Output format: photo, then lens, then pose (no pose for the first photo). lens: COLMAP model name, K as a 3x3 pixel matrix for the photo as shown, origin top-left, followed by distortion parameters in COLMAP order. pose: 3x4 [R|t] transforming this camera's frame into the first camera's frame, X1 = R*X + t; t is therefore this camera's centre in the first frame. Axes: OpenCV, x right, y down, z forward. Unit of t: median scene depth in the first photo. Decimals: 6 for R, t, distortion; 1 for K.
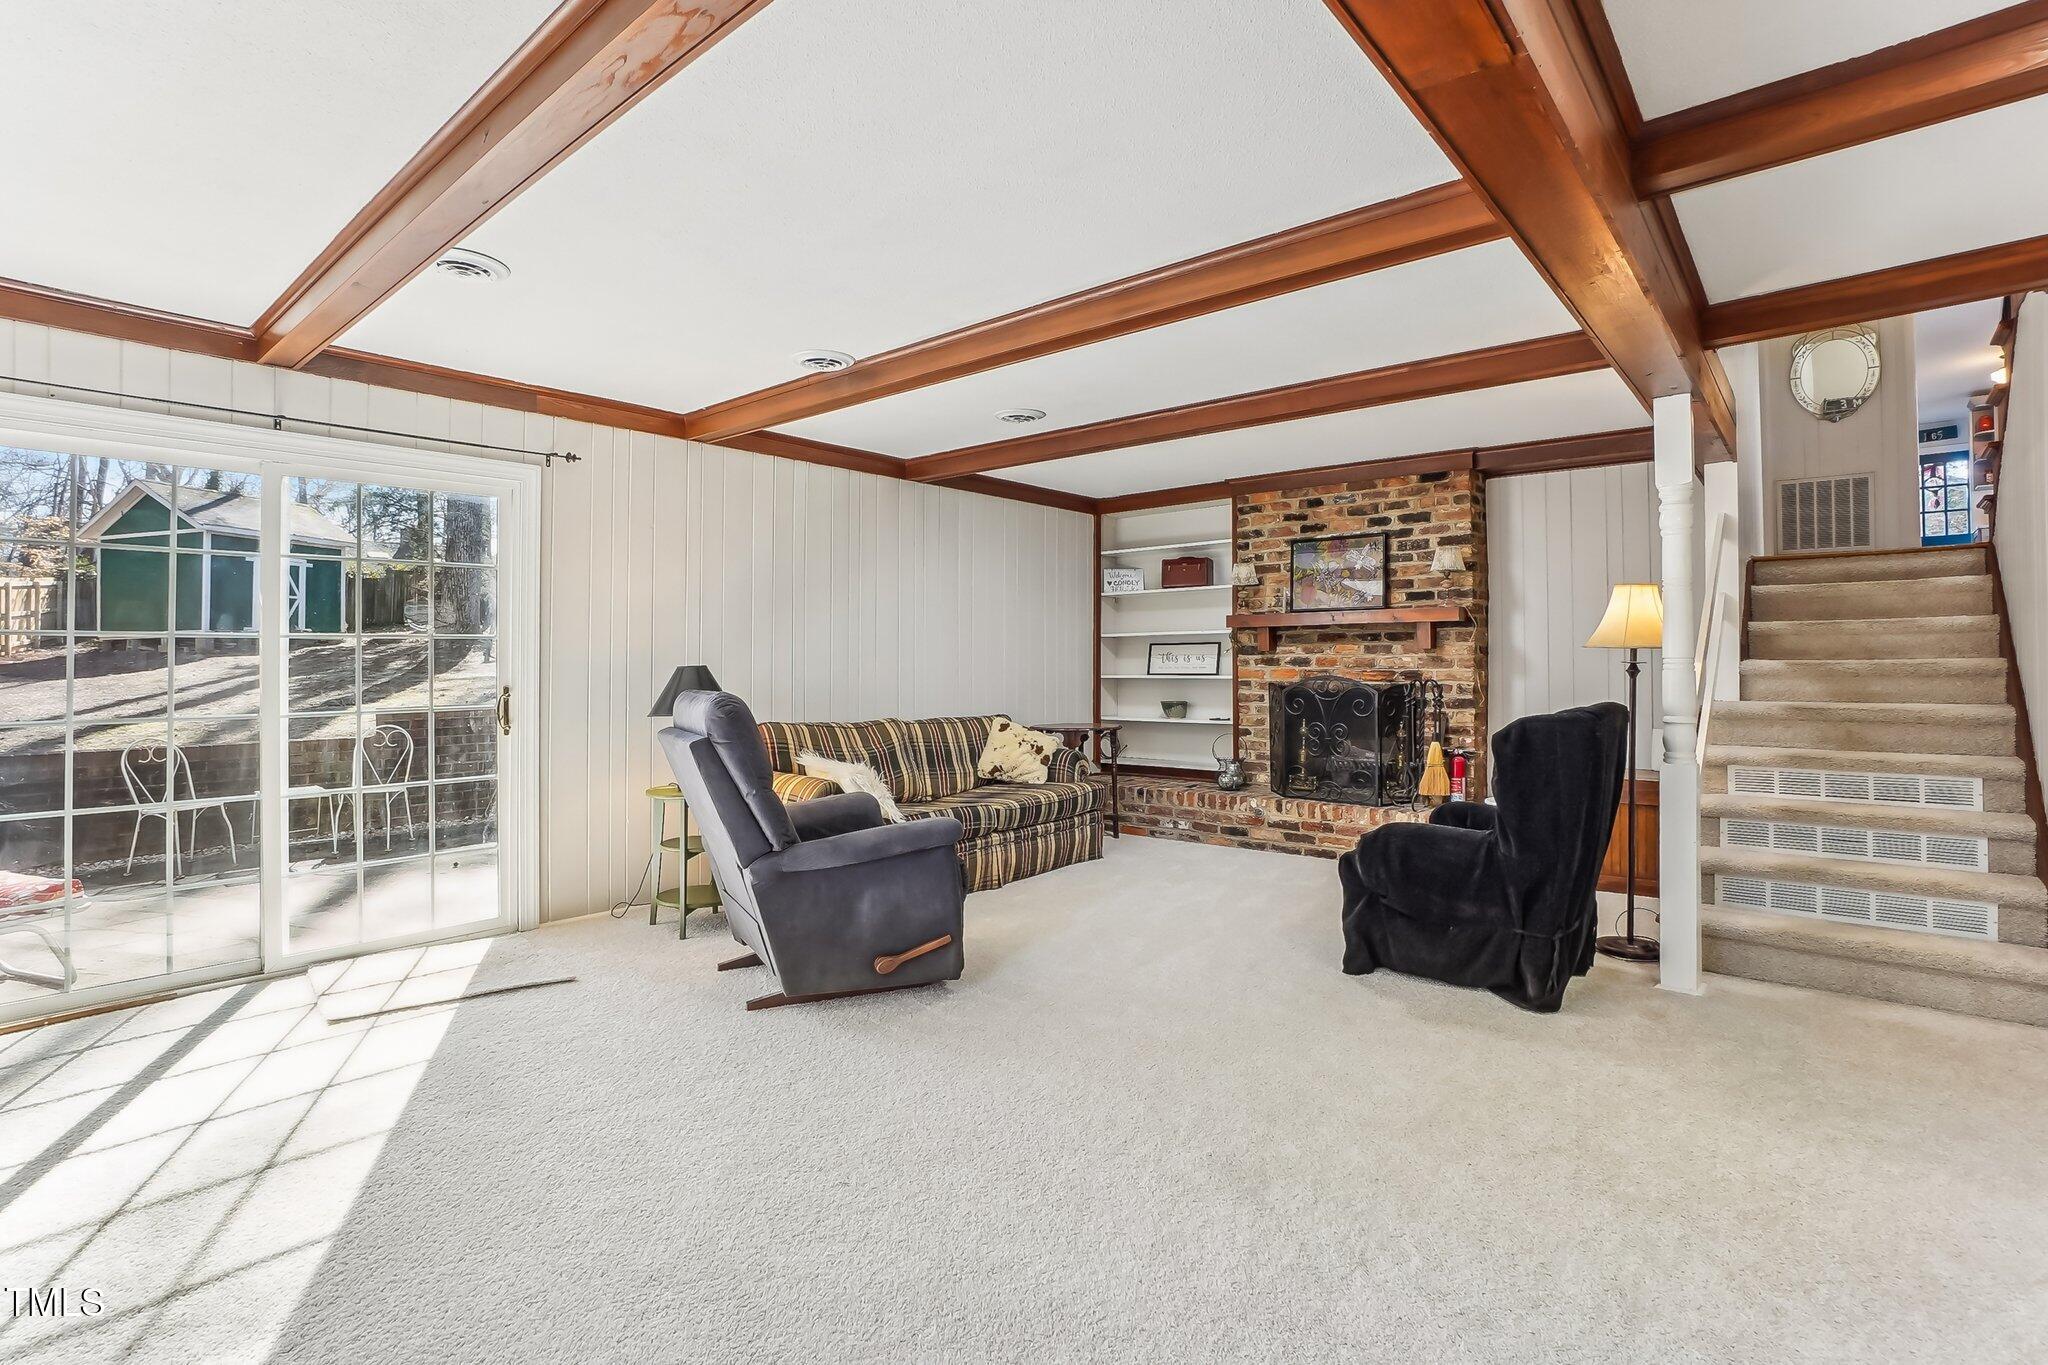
lens RADIAL K [[971.4, 0, 1024.0], [0, 971.4, 682.5], [0, 0, 1]] dist [-0.046606, 0.027924]
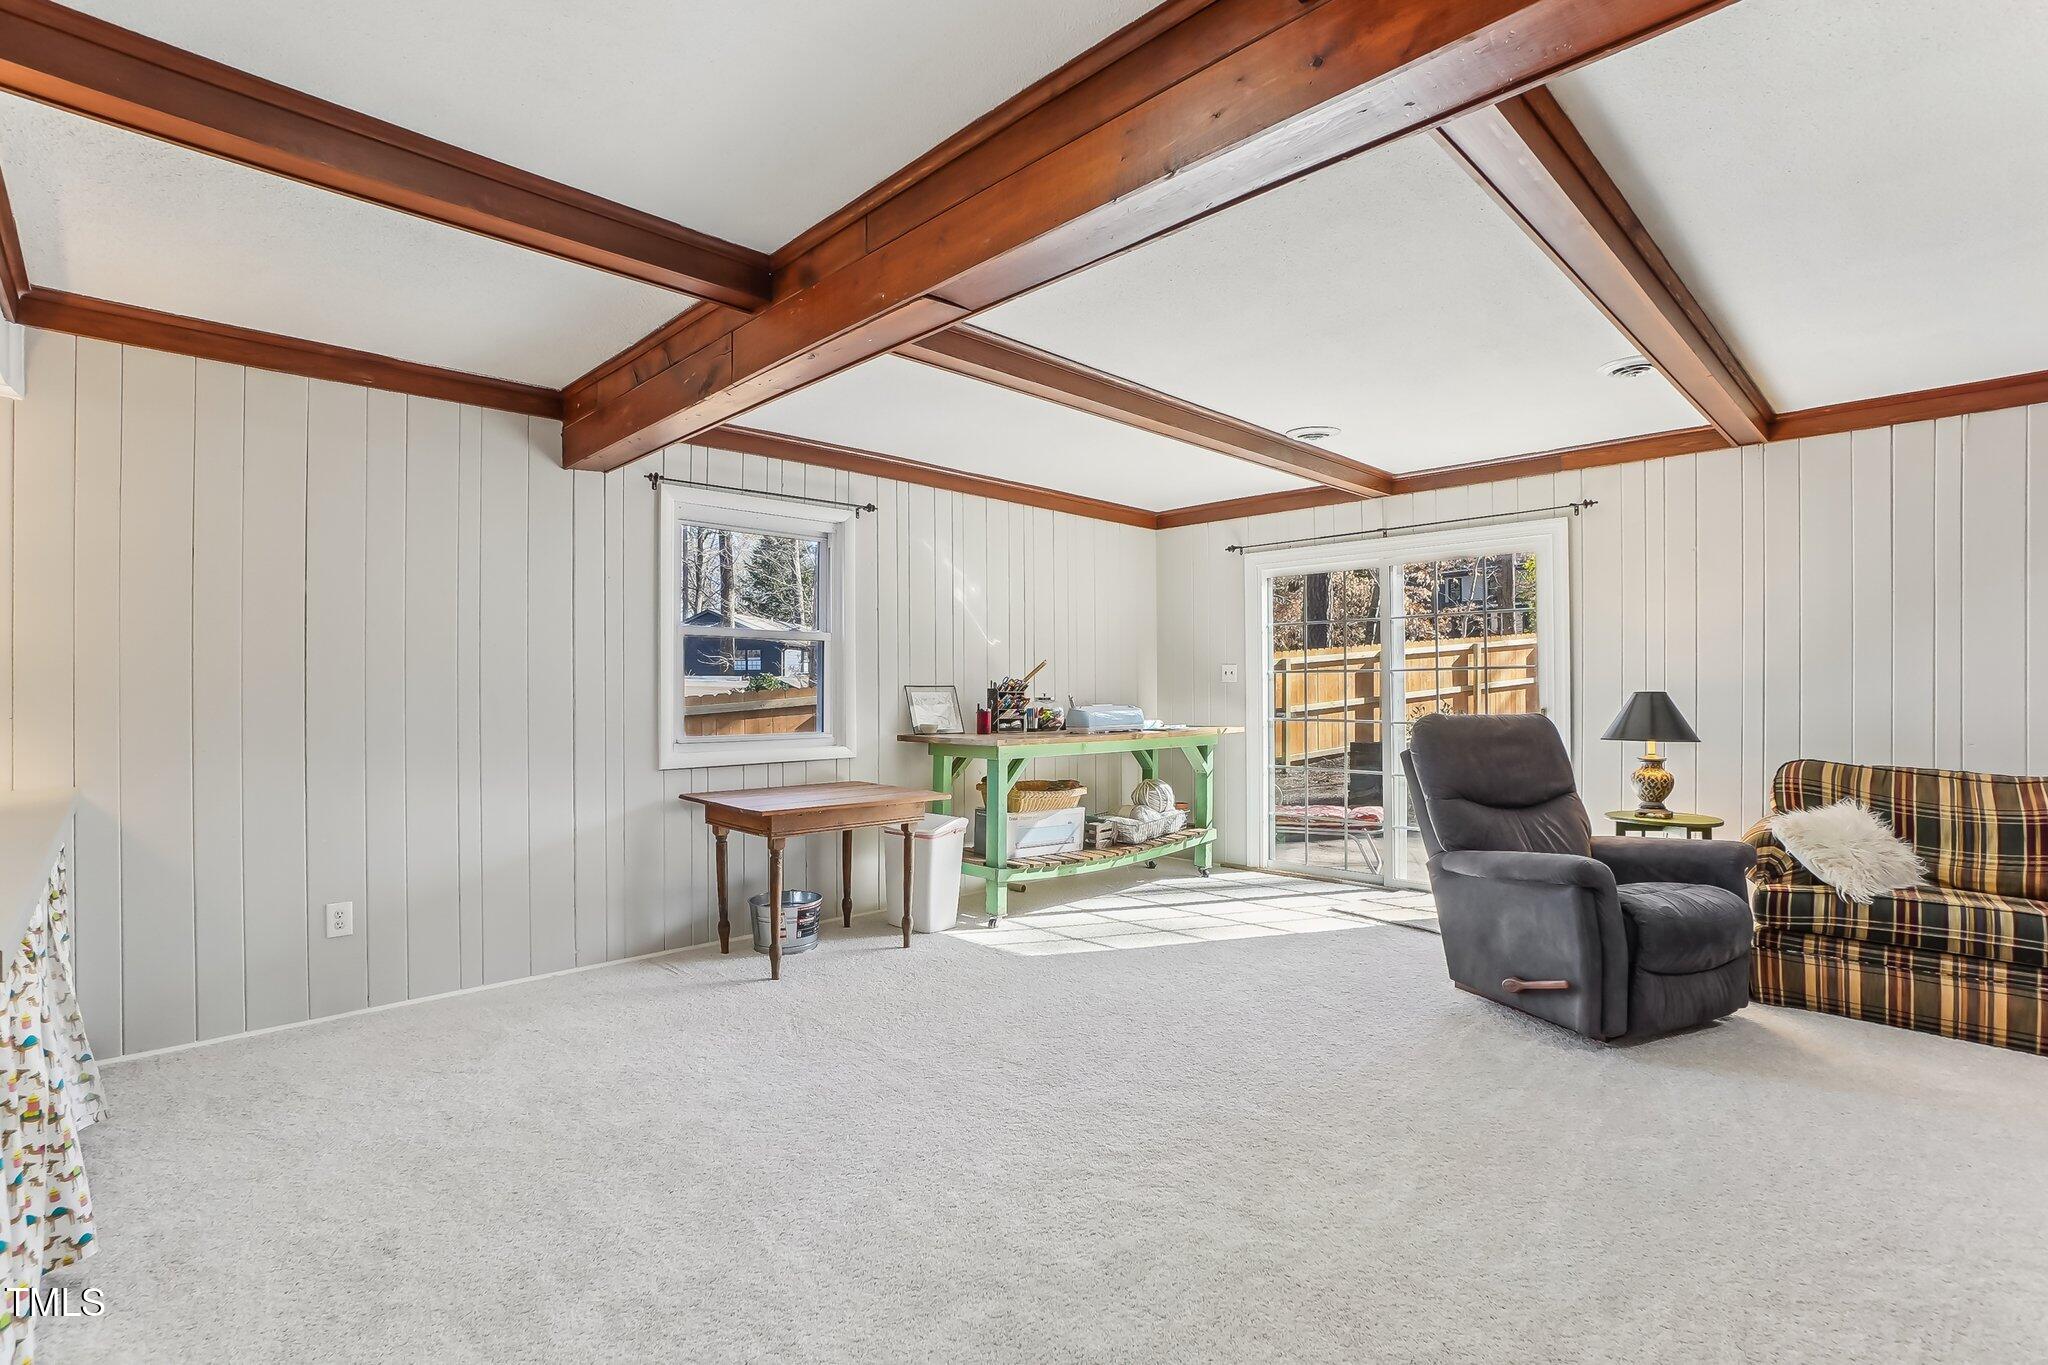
lens RADIAL K [[997.5, 0, 1024.0], [0, 997.5, 682.5], [0, 0, 1]] dist [0.001034, 0.000175]
pose [[-0.046904, -0.000746, -0.998899, 0.930272], [-0.024661, 0.999696, 0.000411, -0.014658], [0.998595, 0.024653, -0.046908, 0.523201]]
